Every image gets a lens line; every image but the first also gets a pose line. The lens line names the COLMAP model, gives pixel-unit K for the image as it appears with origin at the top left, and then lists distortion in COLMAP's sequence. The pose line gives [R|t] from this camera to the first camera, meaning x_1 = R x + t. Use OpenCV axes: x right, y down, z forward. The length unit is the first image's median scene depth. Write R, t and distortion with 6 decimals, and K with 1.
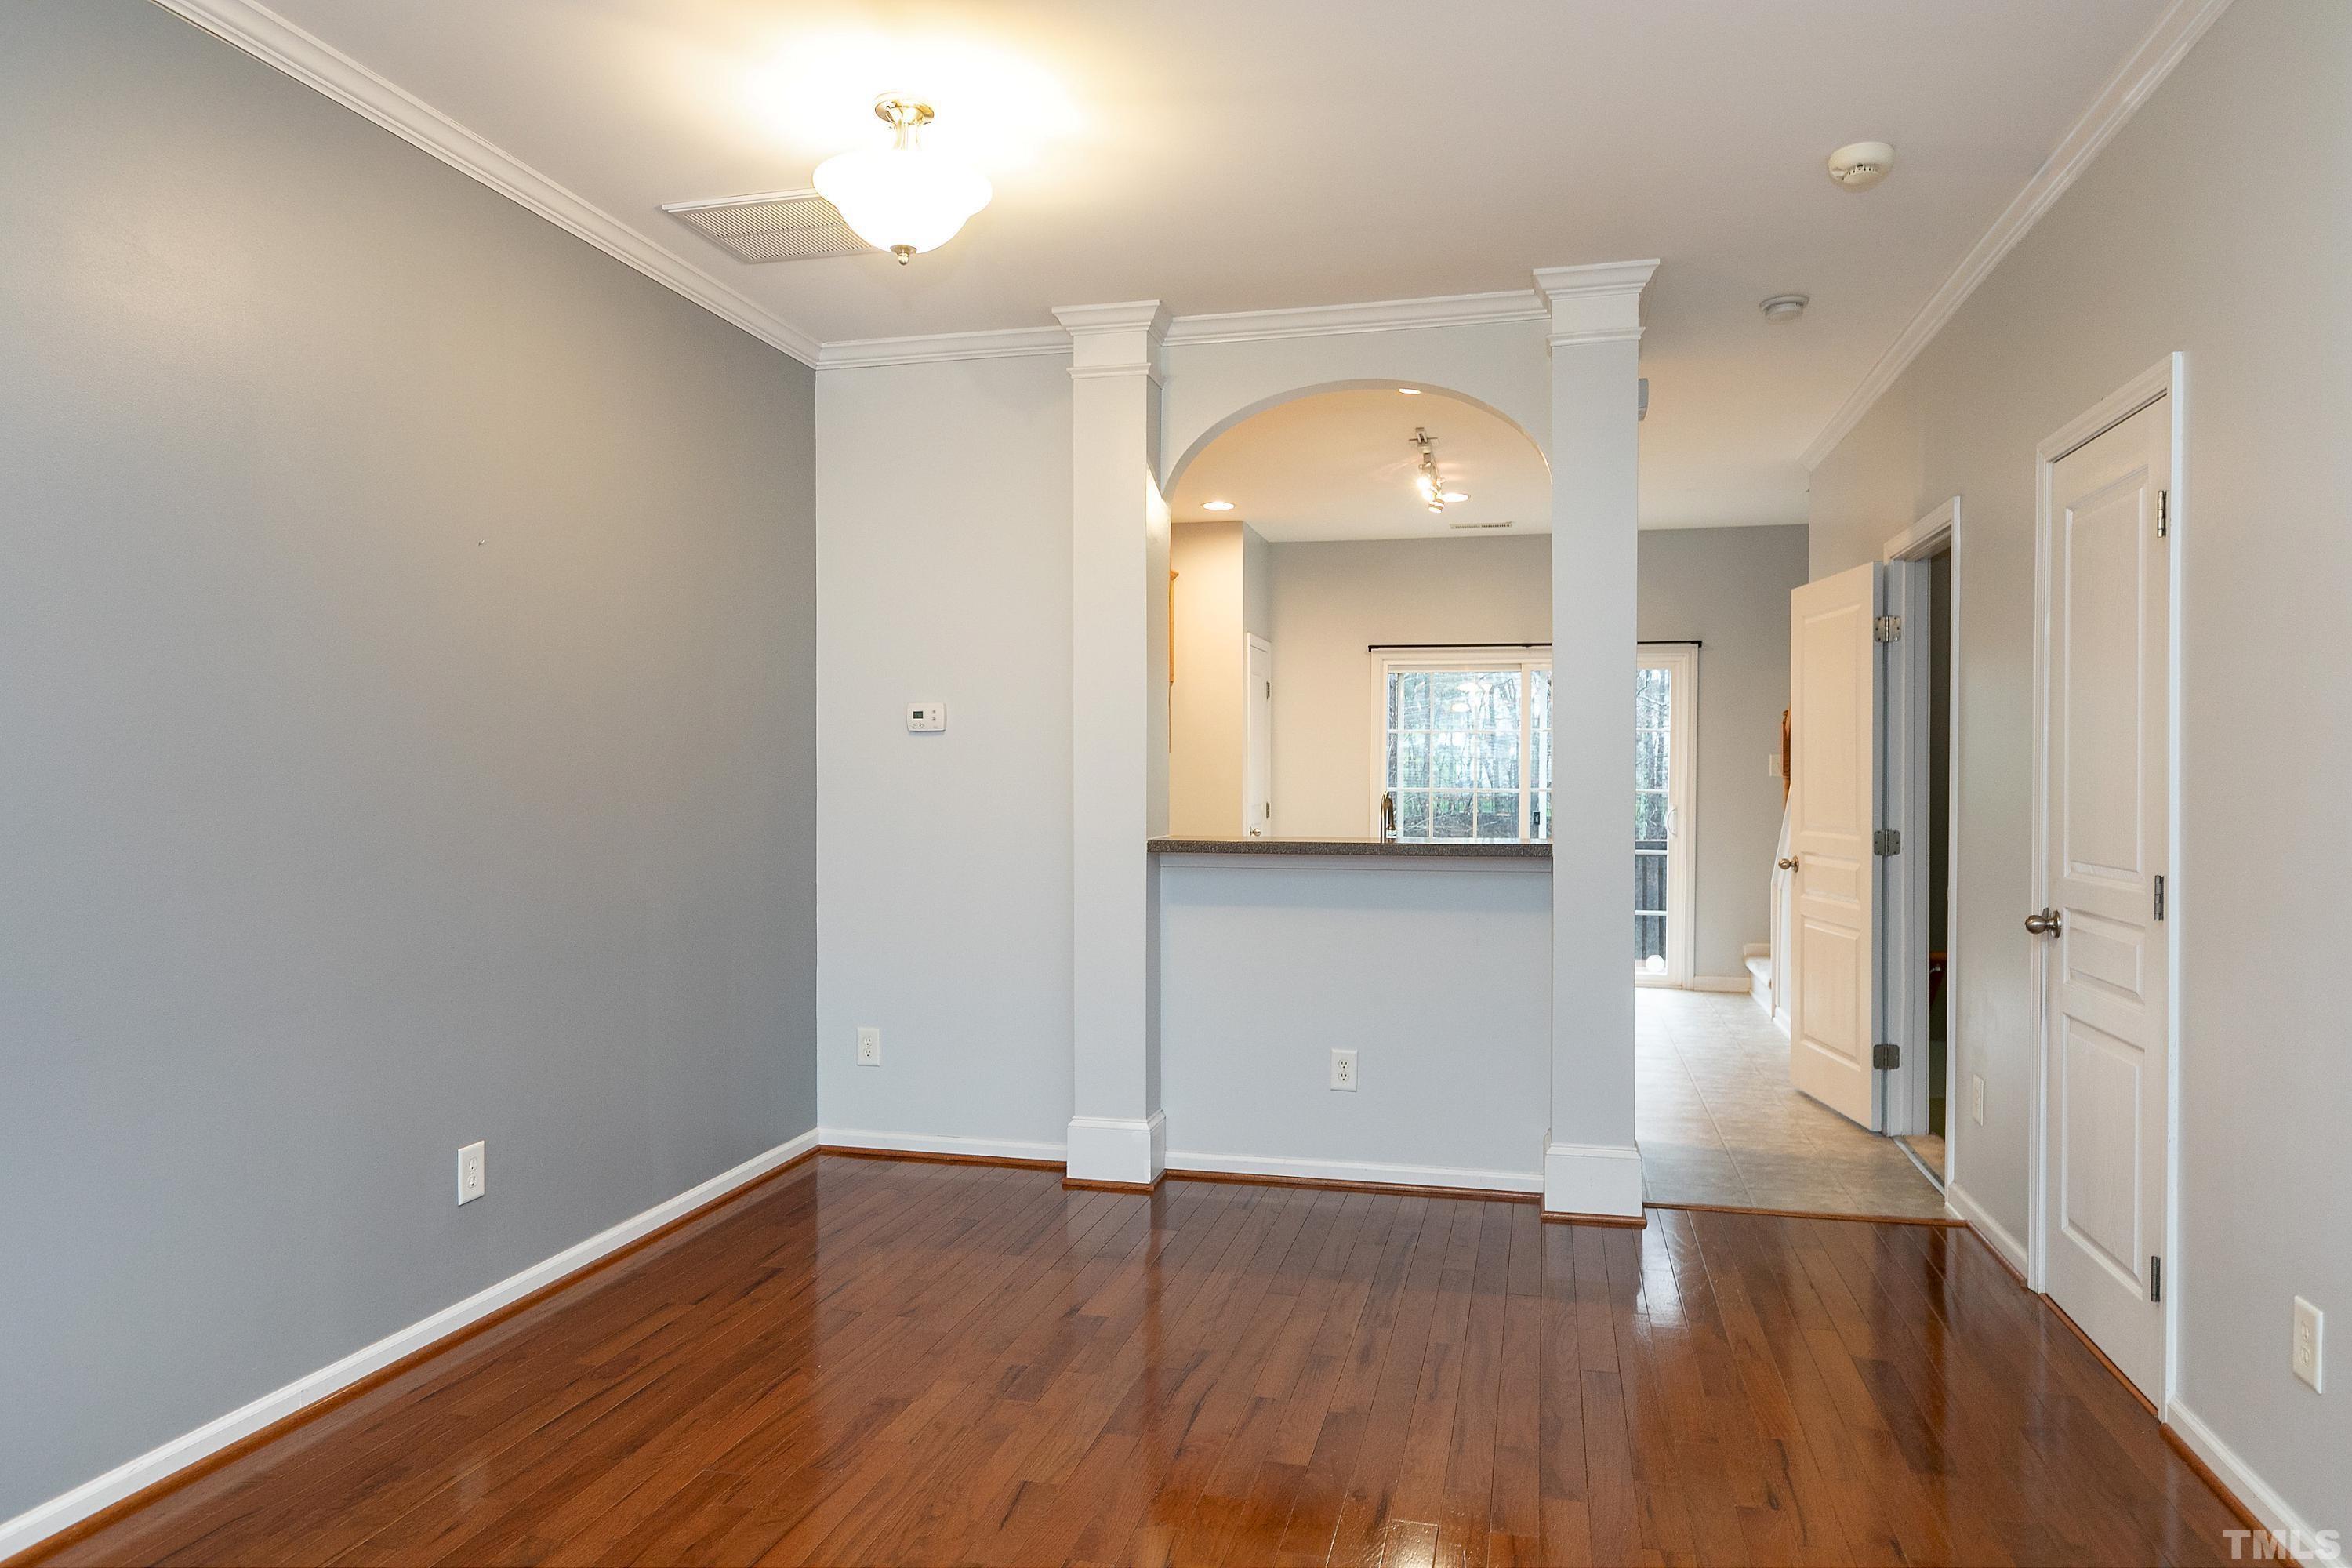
lens RADIAL K [[1504.1, 0, 1180.6], [0, 1504.1, 786.1], [0, 0, 1]] dist [0.008116, 0.000463]
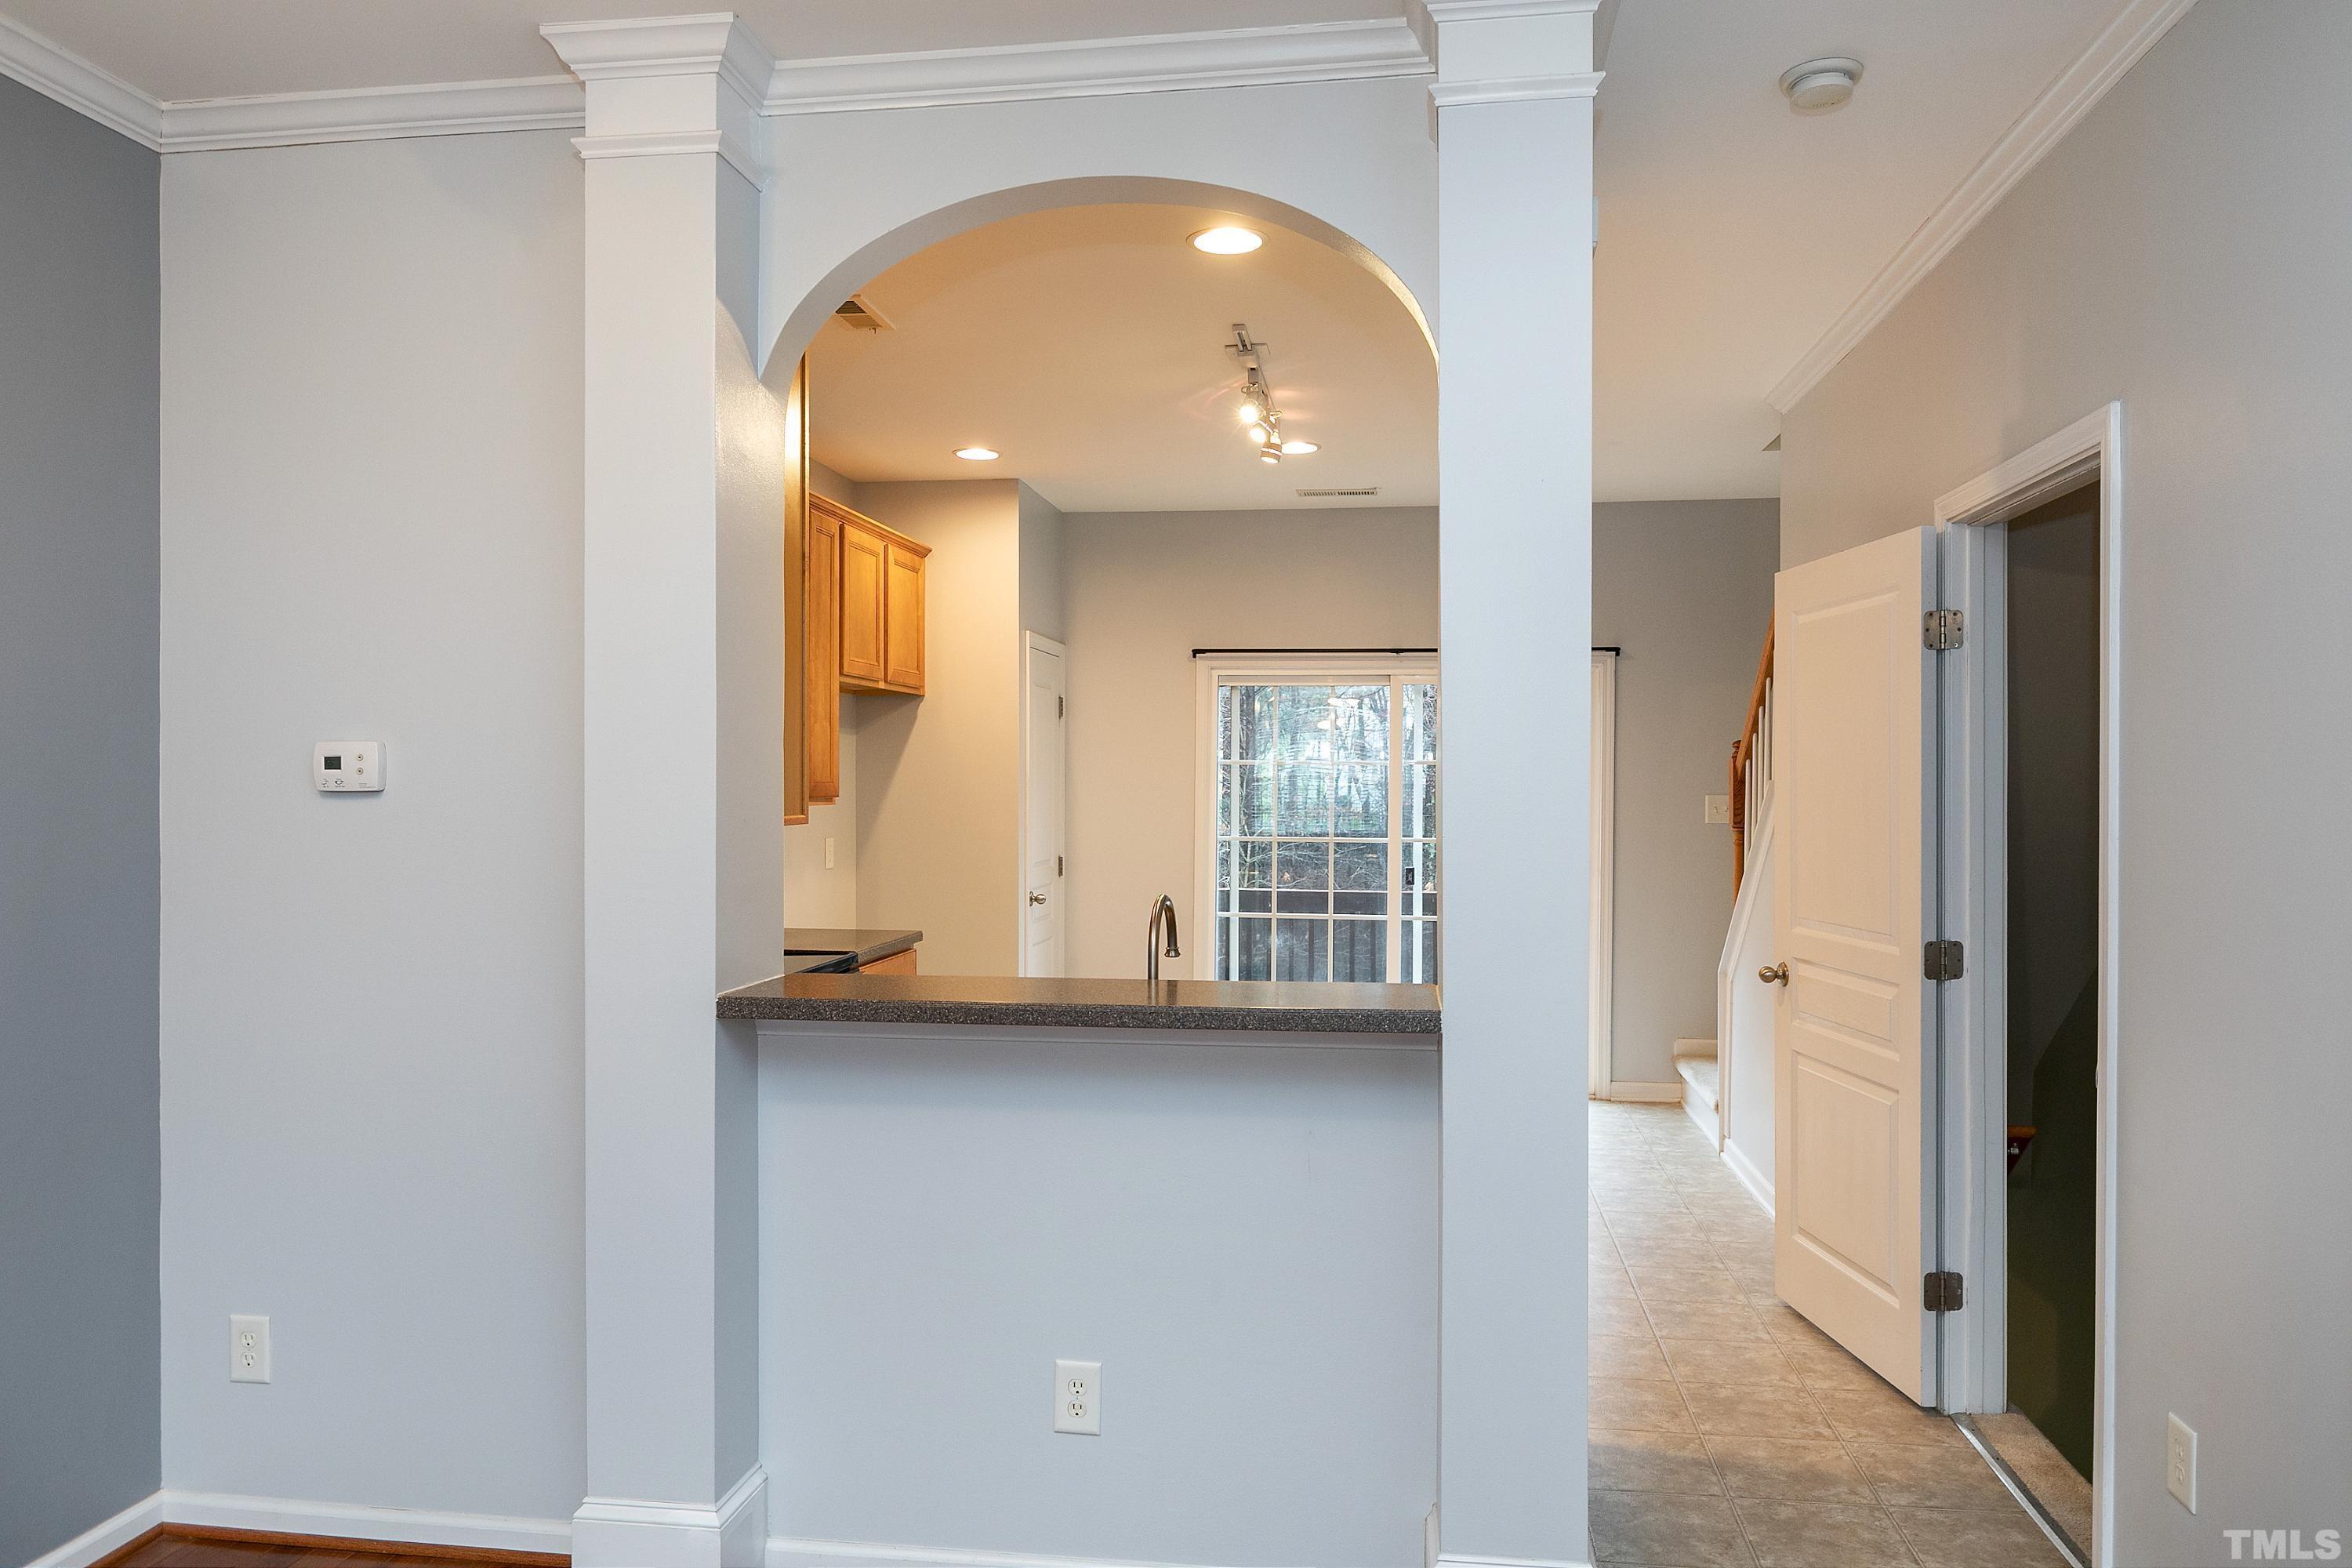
lens RADIAL K [[1579.0, 0, 1189.0], [0, 1579.0, 782.0], [0, 0, 1]] dist [-0.000463, -0.000070]
pose [[0.995580, 0.001091, 0.093913, 0.082900], [-0.000141, 0.999949, -0.010122, -0.031949], [-0.093919, 0.010064, 0.995529, 0.355349]]
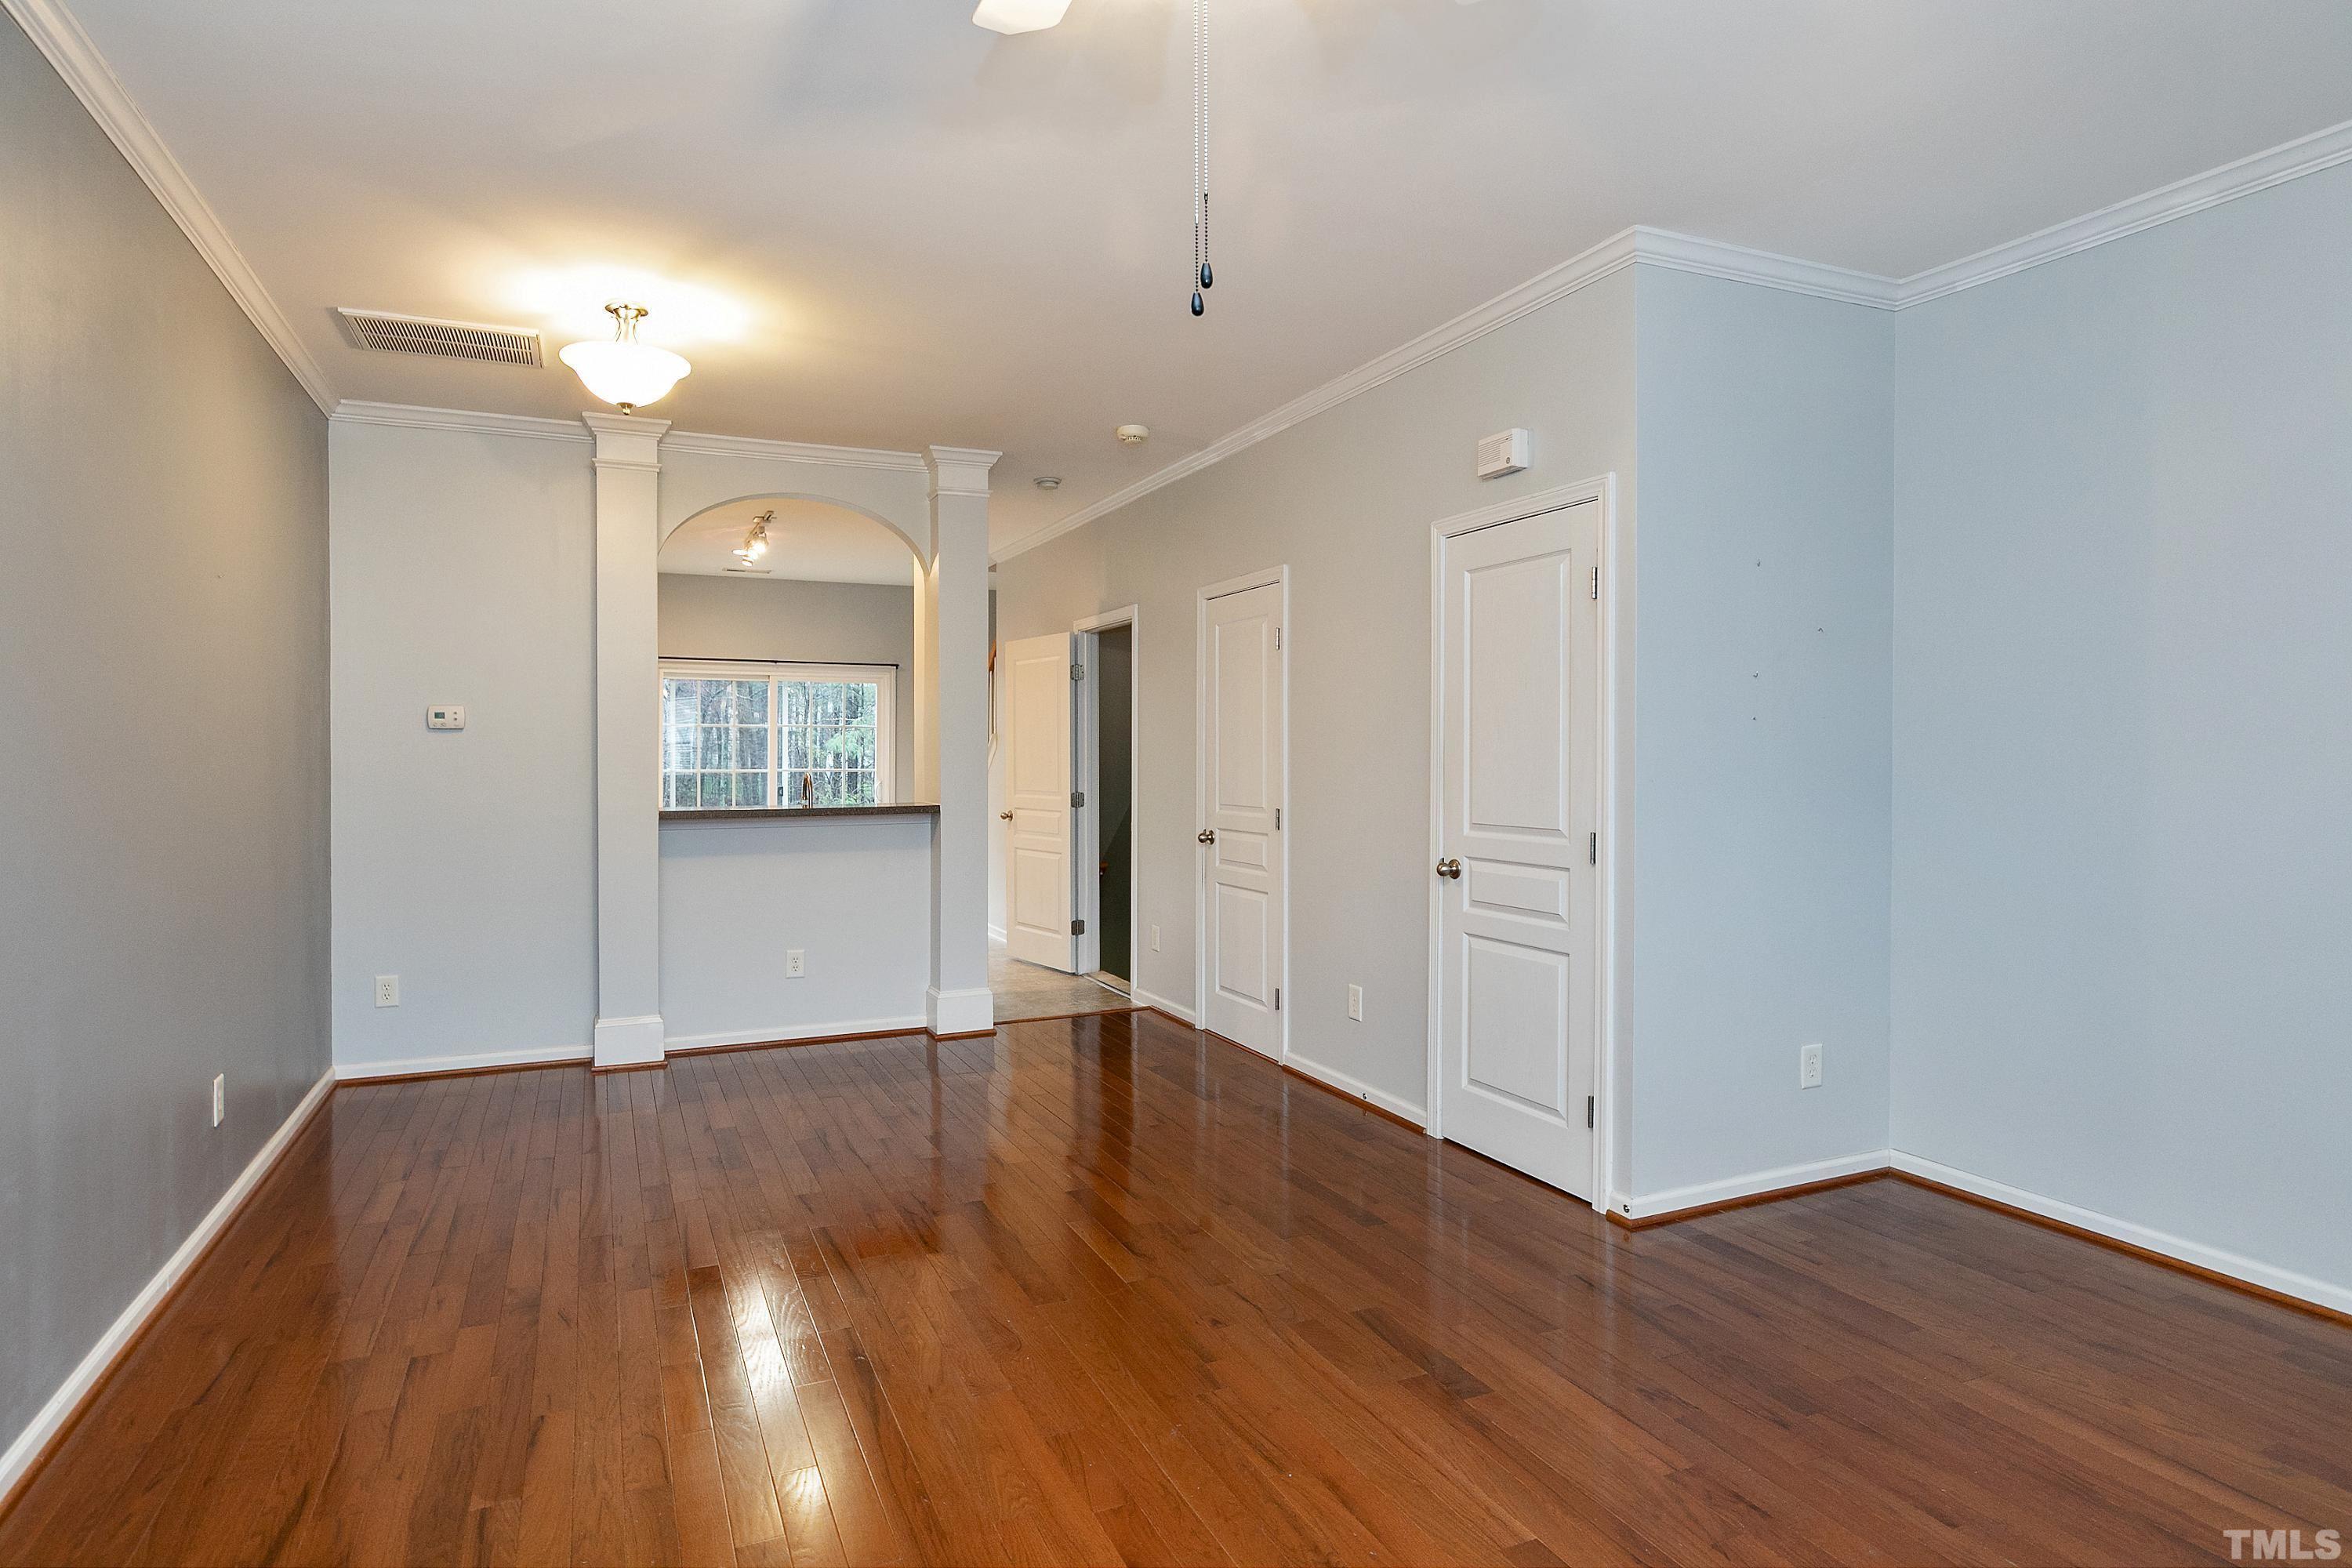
lens RADIAL K [[1270.8, 0, 1174.4], [0, 1270.8, 761.1], [0, 0, 1]] dist [-0.000262, 0.001338]
pose [[0.783725, -0.006416, 0.621075, -0.325243], [0.007866, 0.999969, 0.000404, -0.005313], [-0.621059, 0.004569, 0.783751, -0.175461]]
